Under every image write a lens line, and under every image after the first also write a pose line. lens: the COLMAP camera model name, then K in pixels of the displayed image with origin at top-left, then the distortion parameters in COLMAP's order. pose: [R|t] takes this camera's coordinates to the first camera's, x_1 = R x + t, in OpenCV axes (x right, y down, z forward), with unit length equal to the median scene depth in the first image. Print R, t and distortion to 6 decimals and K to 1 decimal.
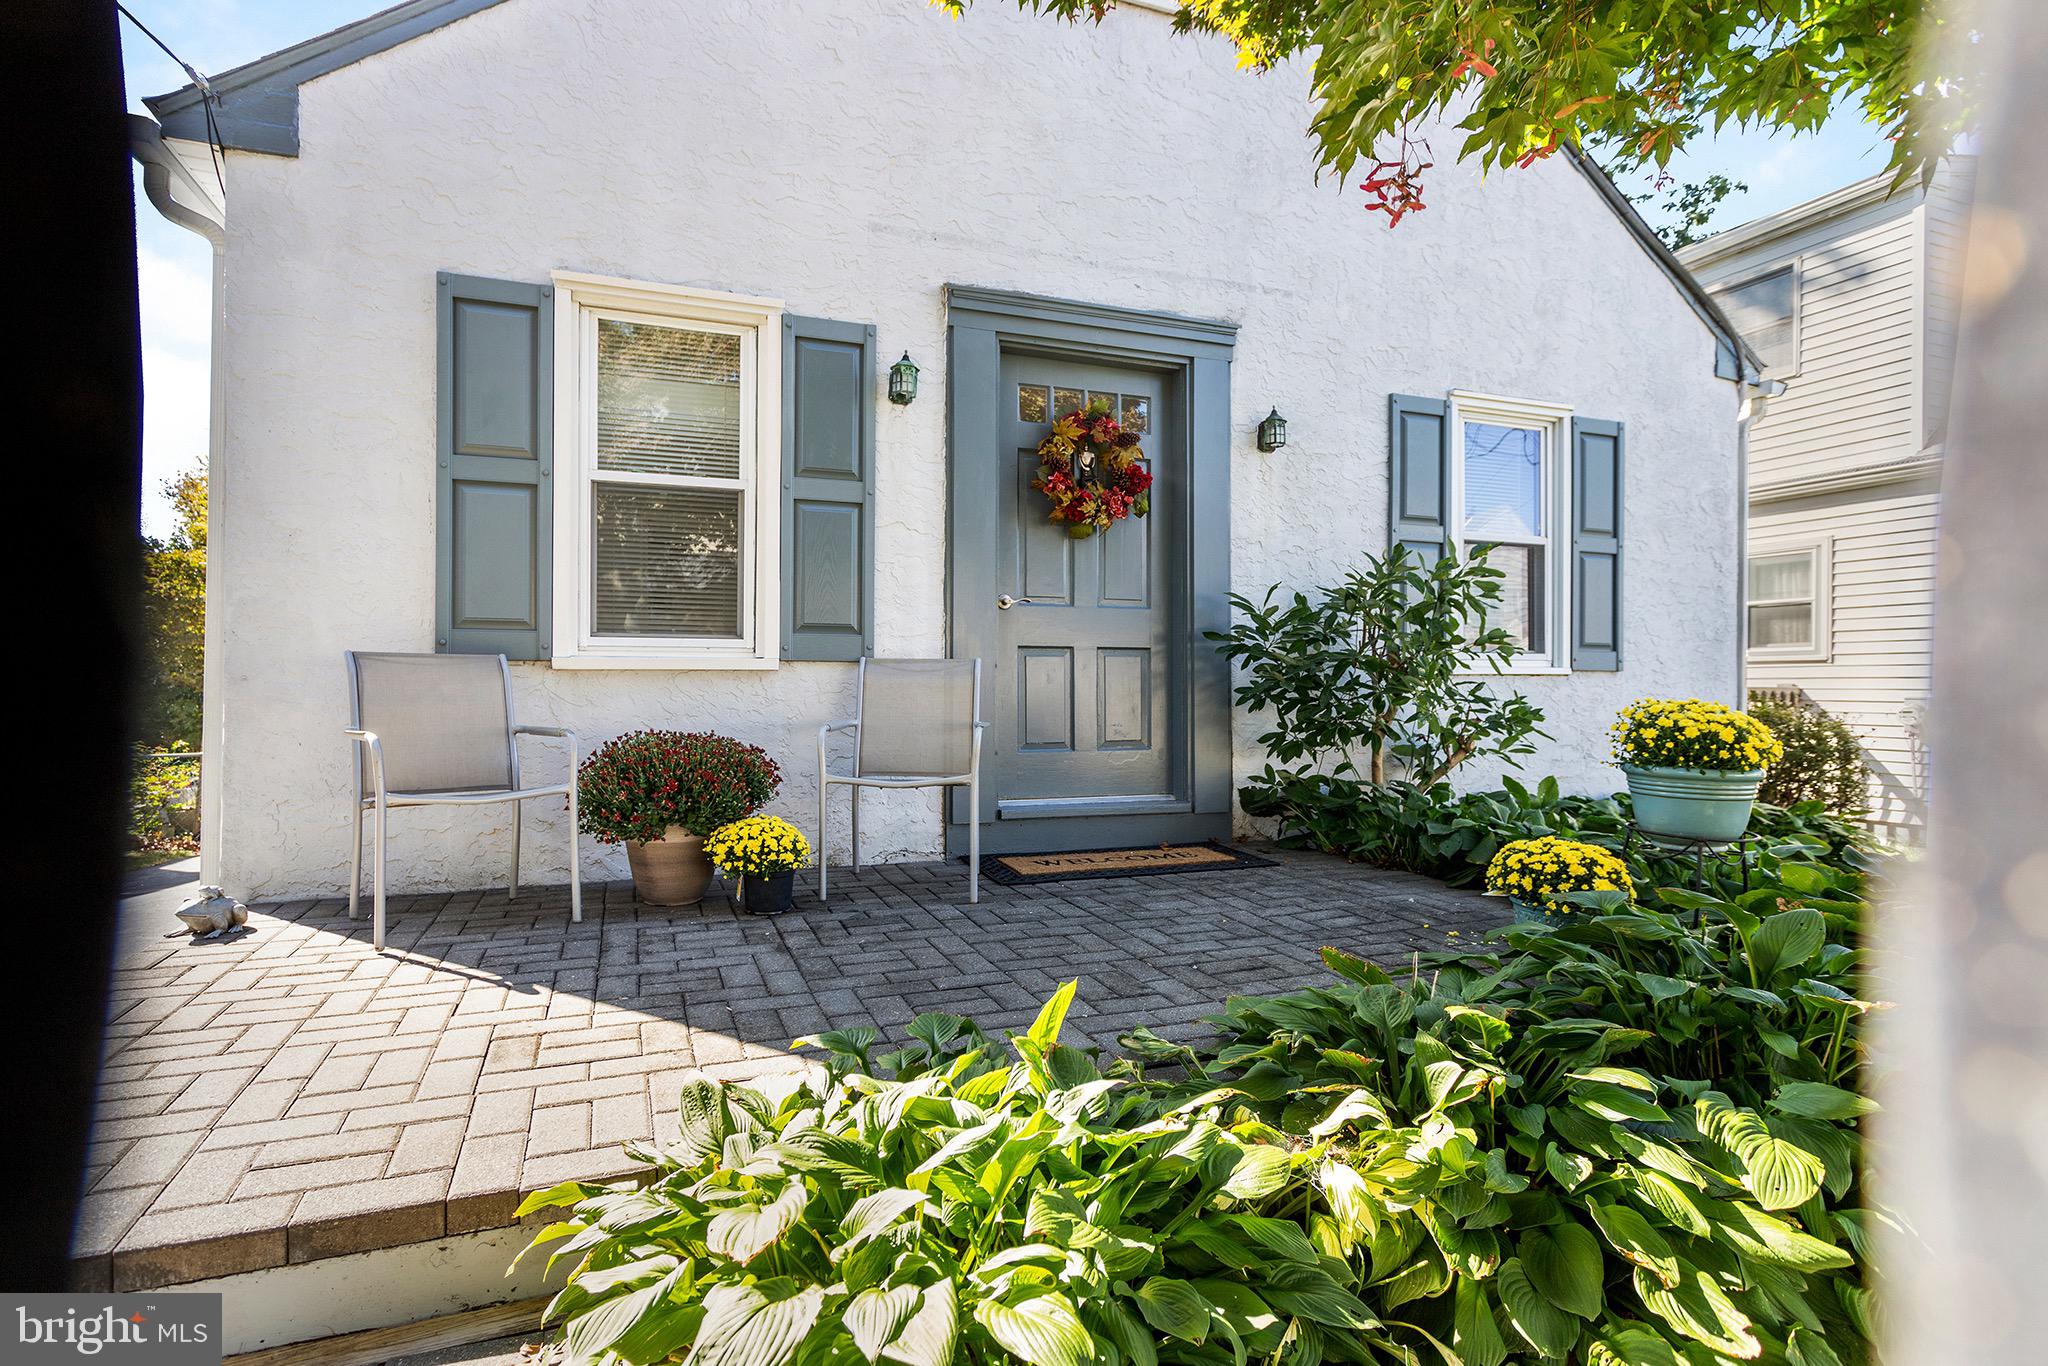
lens RADIAL K [[1013.1, 0, 980.2], [0, 1013.1, 680.8], [0, 0, 1]] dist [0.001831, 0.000300]
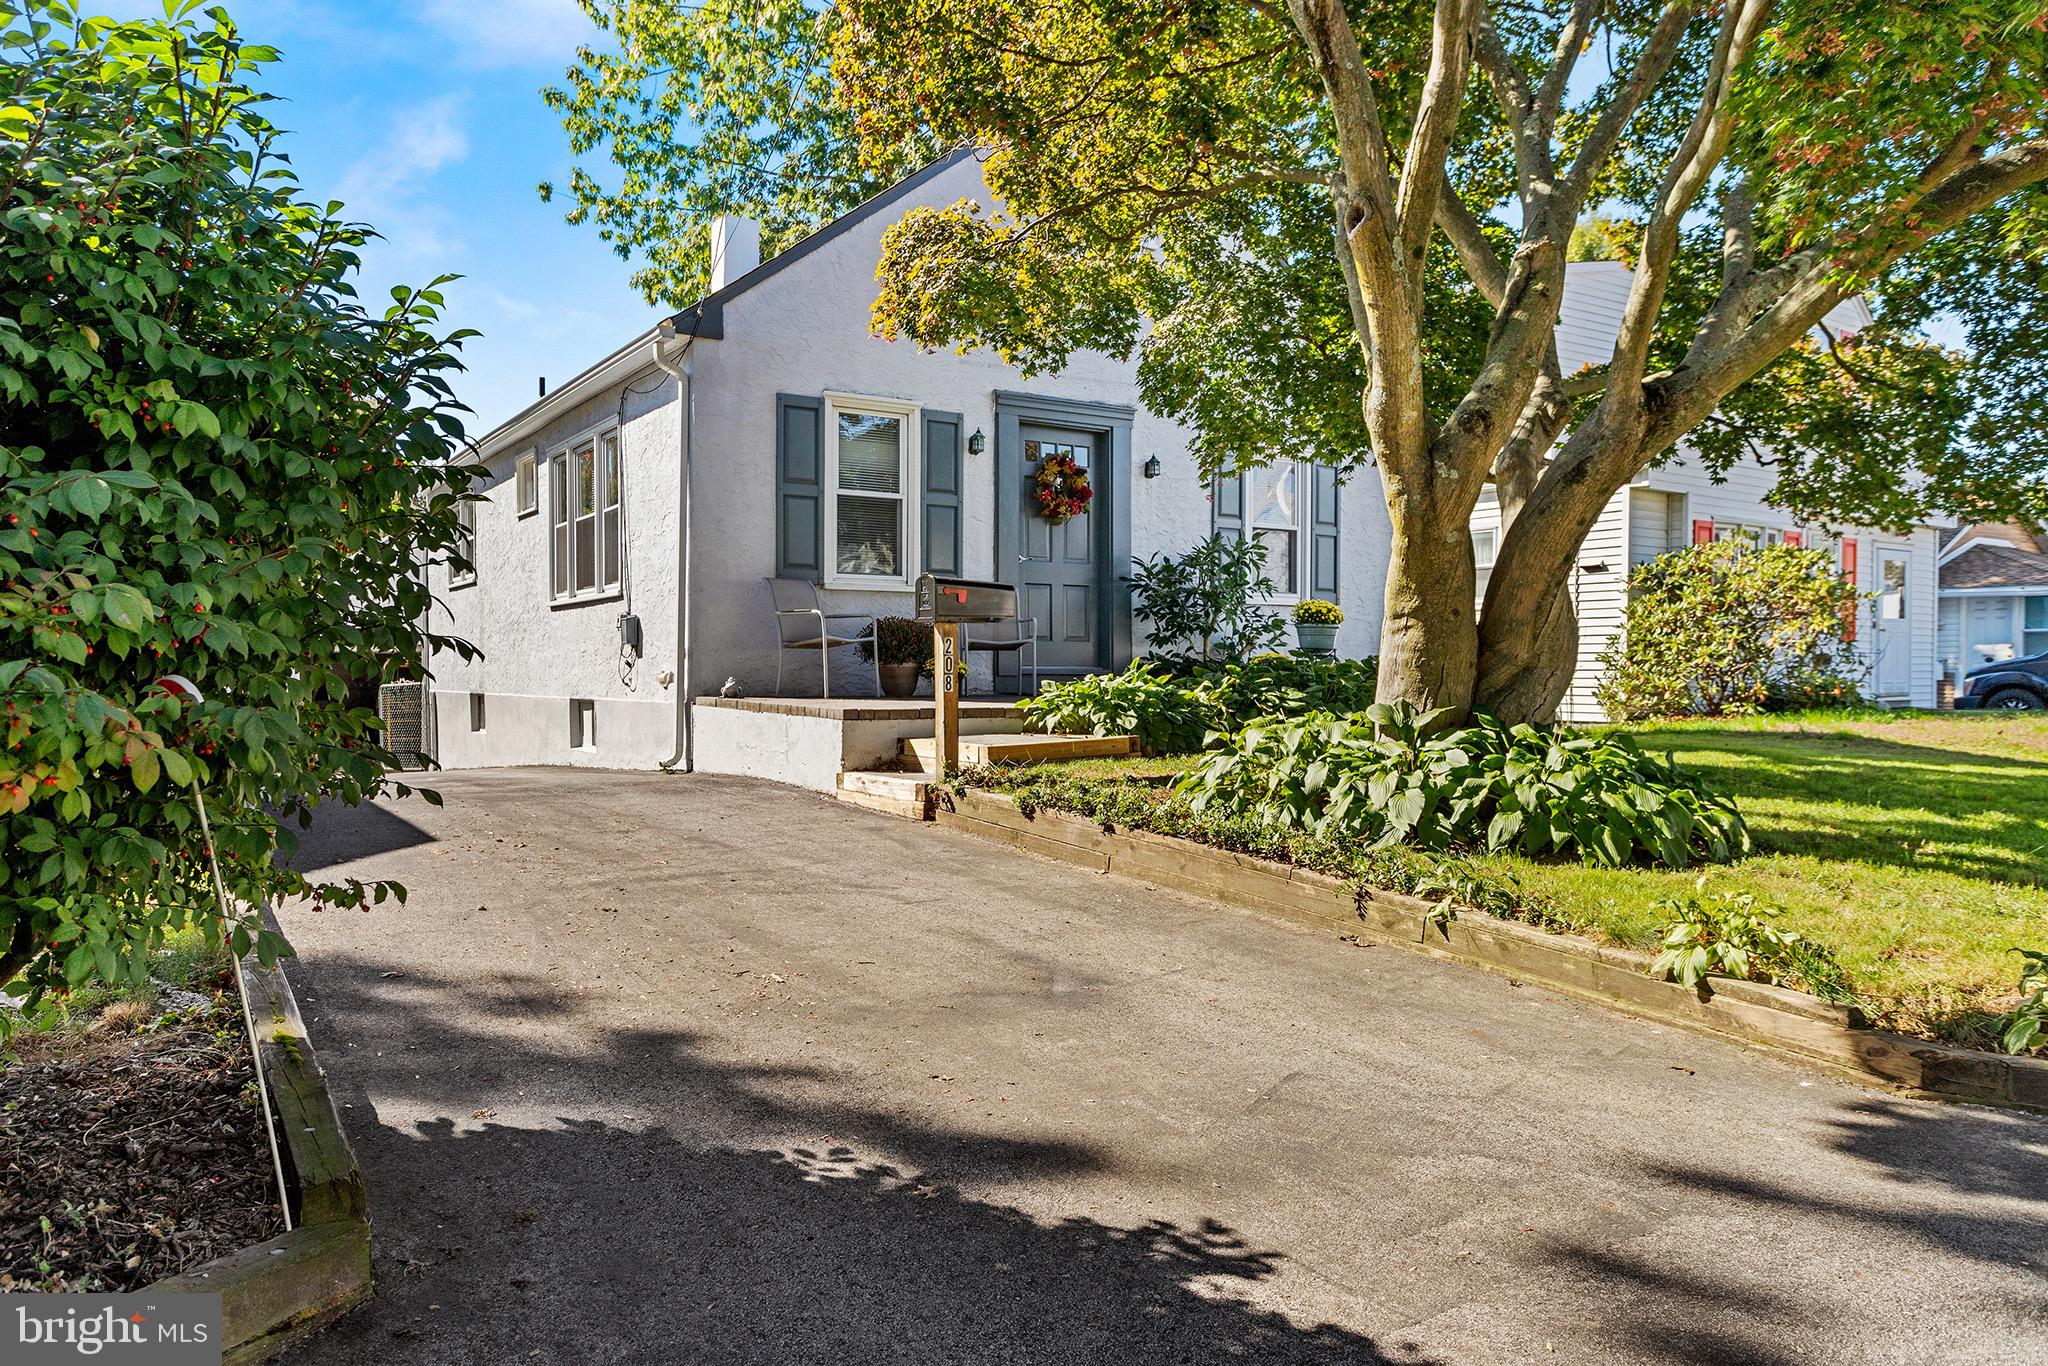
lens RADIAL K [[1415.2, 0, 1024.0], [0, 1415.2, 683.0], [0, 0, 1]] dist [0.038006, -0.000106]
pose [[0.967945, -0.004579, 0.251122, -0.602888], [0.001555, 0.999924, 0.012238, 0.114834], [-0.251159, -0.011455, 0.967878, -1.475573]]
